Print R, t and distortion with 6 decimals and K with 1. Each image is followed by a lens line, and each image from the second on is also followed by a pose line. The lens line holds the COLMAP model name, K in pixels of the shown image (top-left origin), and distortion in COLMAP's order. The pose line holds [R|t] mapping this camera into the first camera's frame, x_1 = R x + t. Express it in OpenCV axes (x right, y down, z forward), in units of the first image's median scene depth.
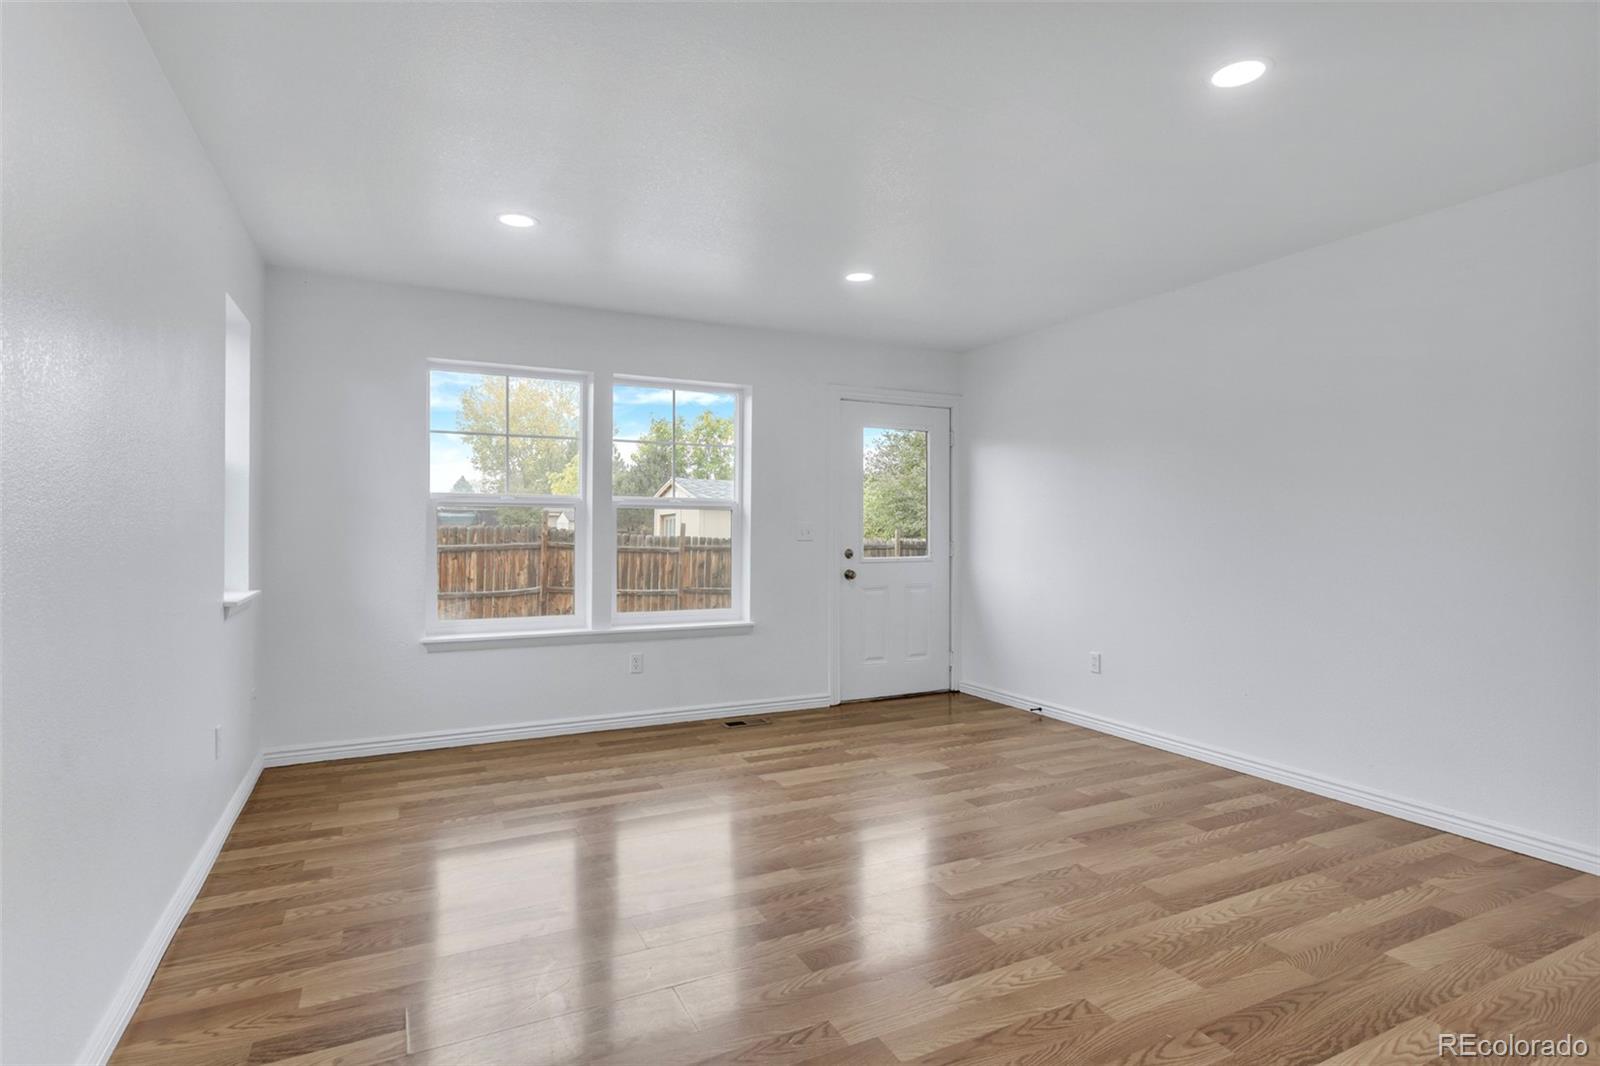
lens RADIAL K [[816.5, 0, 804.4], [0, 816.5, 527.4], [0, 0, 1]] dist [0.000720, -0.000036]
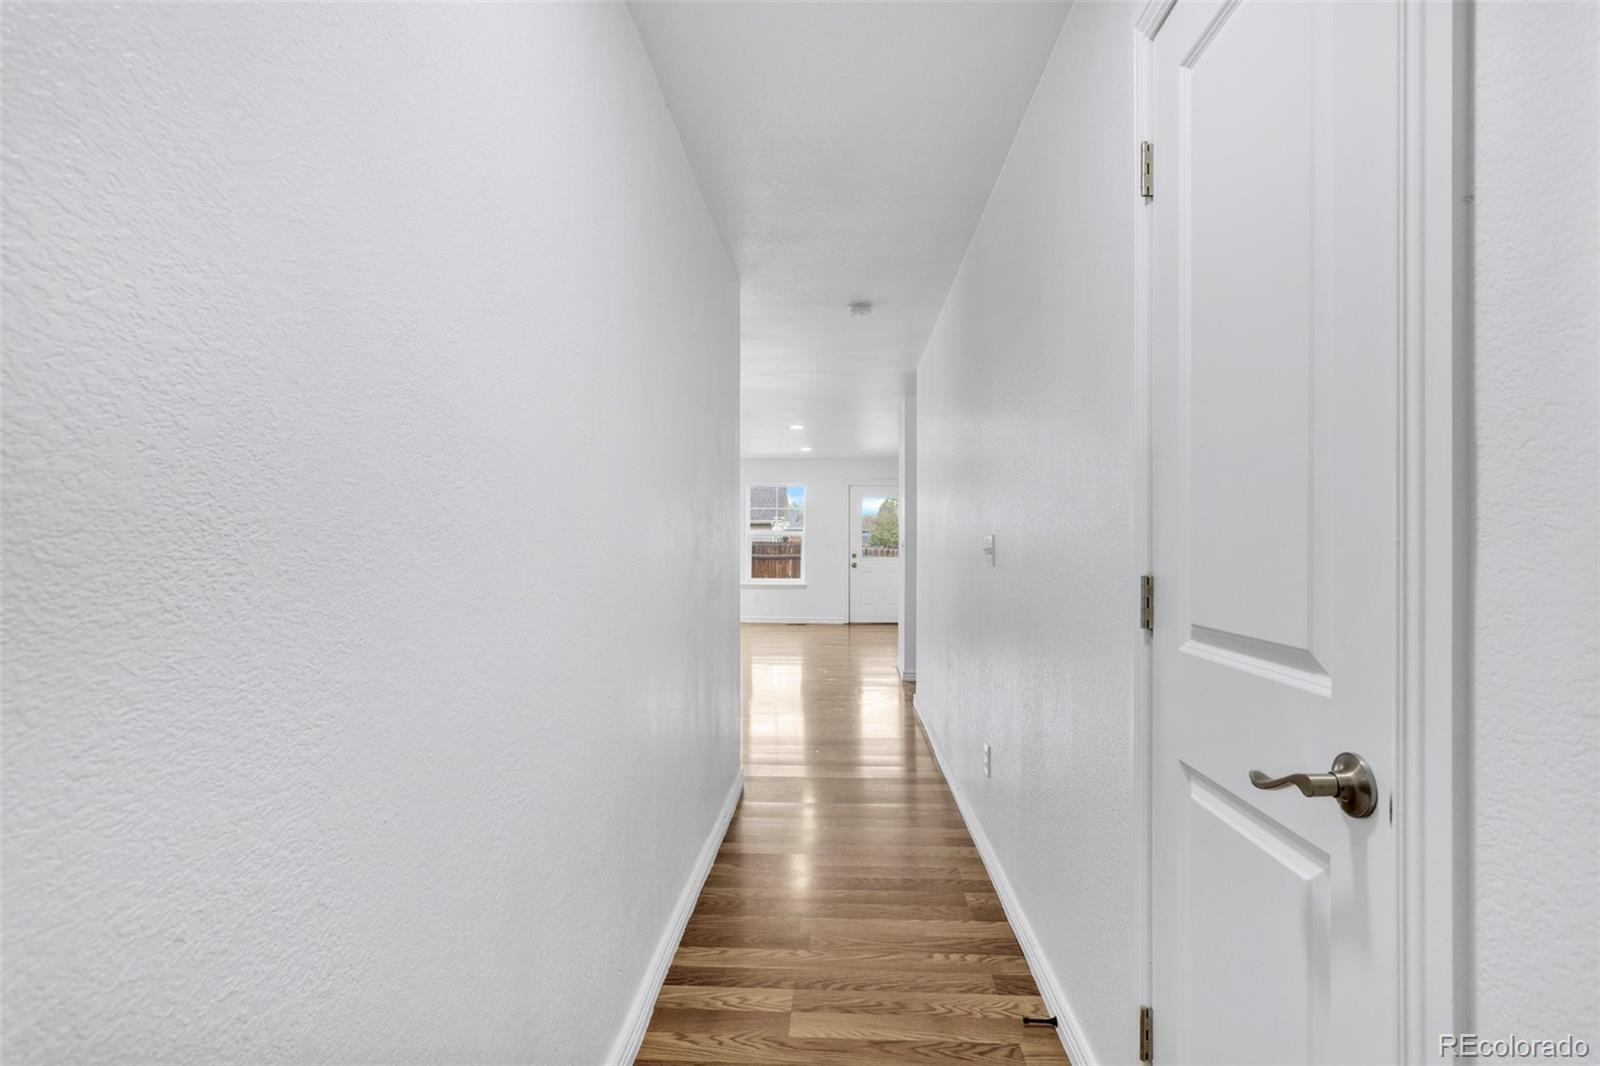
lens RADIAL K [[798.7, 0, 800.3], [0, 798.7, 542.4], [0, 0, 1]] dist [-0.000523, -0.000207]
pose [[0.870916, -0.001799, -0.491428, 0.985176], [0.000246, 0.999995, -0.003224, 0.003651], [0.491432, 0.002688, 0.870912, -0.939237]]
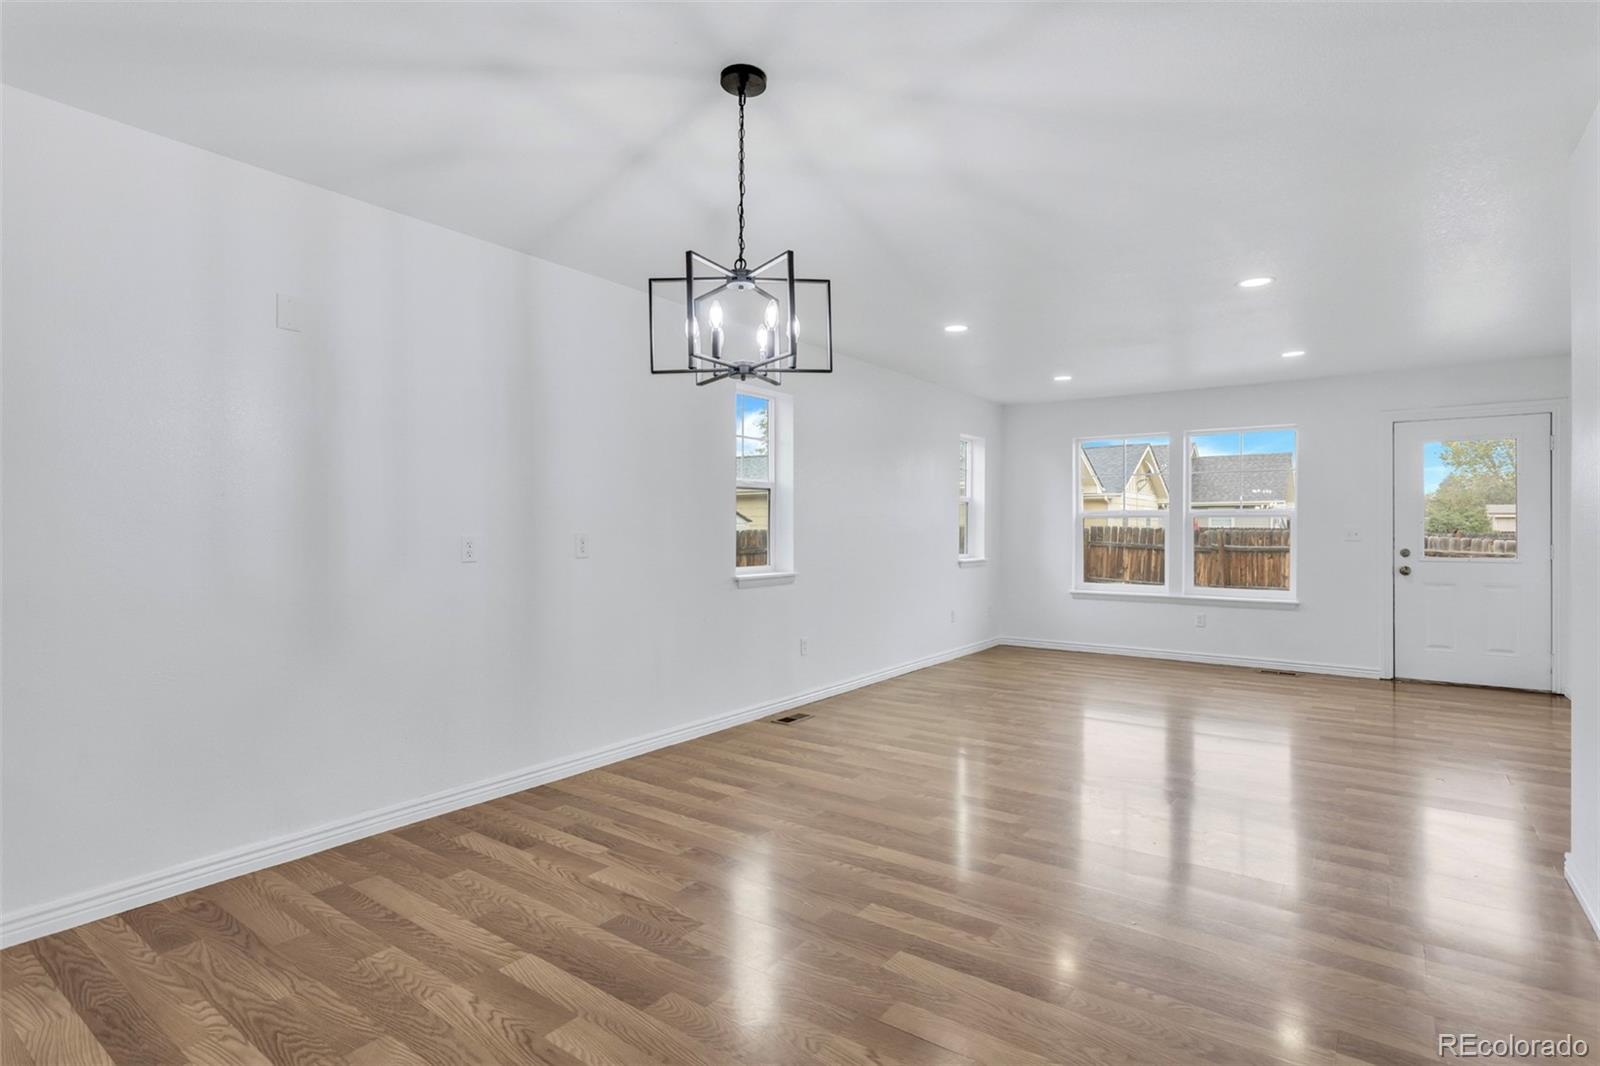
lens RADIAL K [[797.8, 0, 792.9], [0, 797.8, 531.1], [0, 0, 1]] dist [-0.002285, -0.001058]
pose [[0.456372, 0.001098, -0.889788, 0.675032], [-0.001581, 0.999999, 0.000423, 0.001365], [0.889788, 0.001214, 0.456373, -0.307782]]
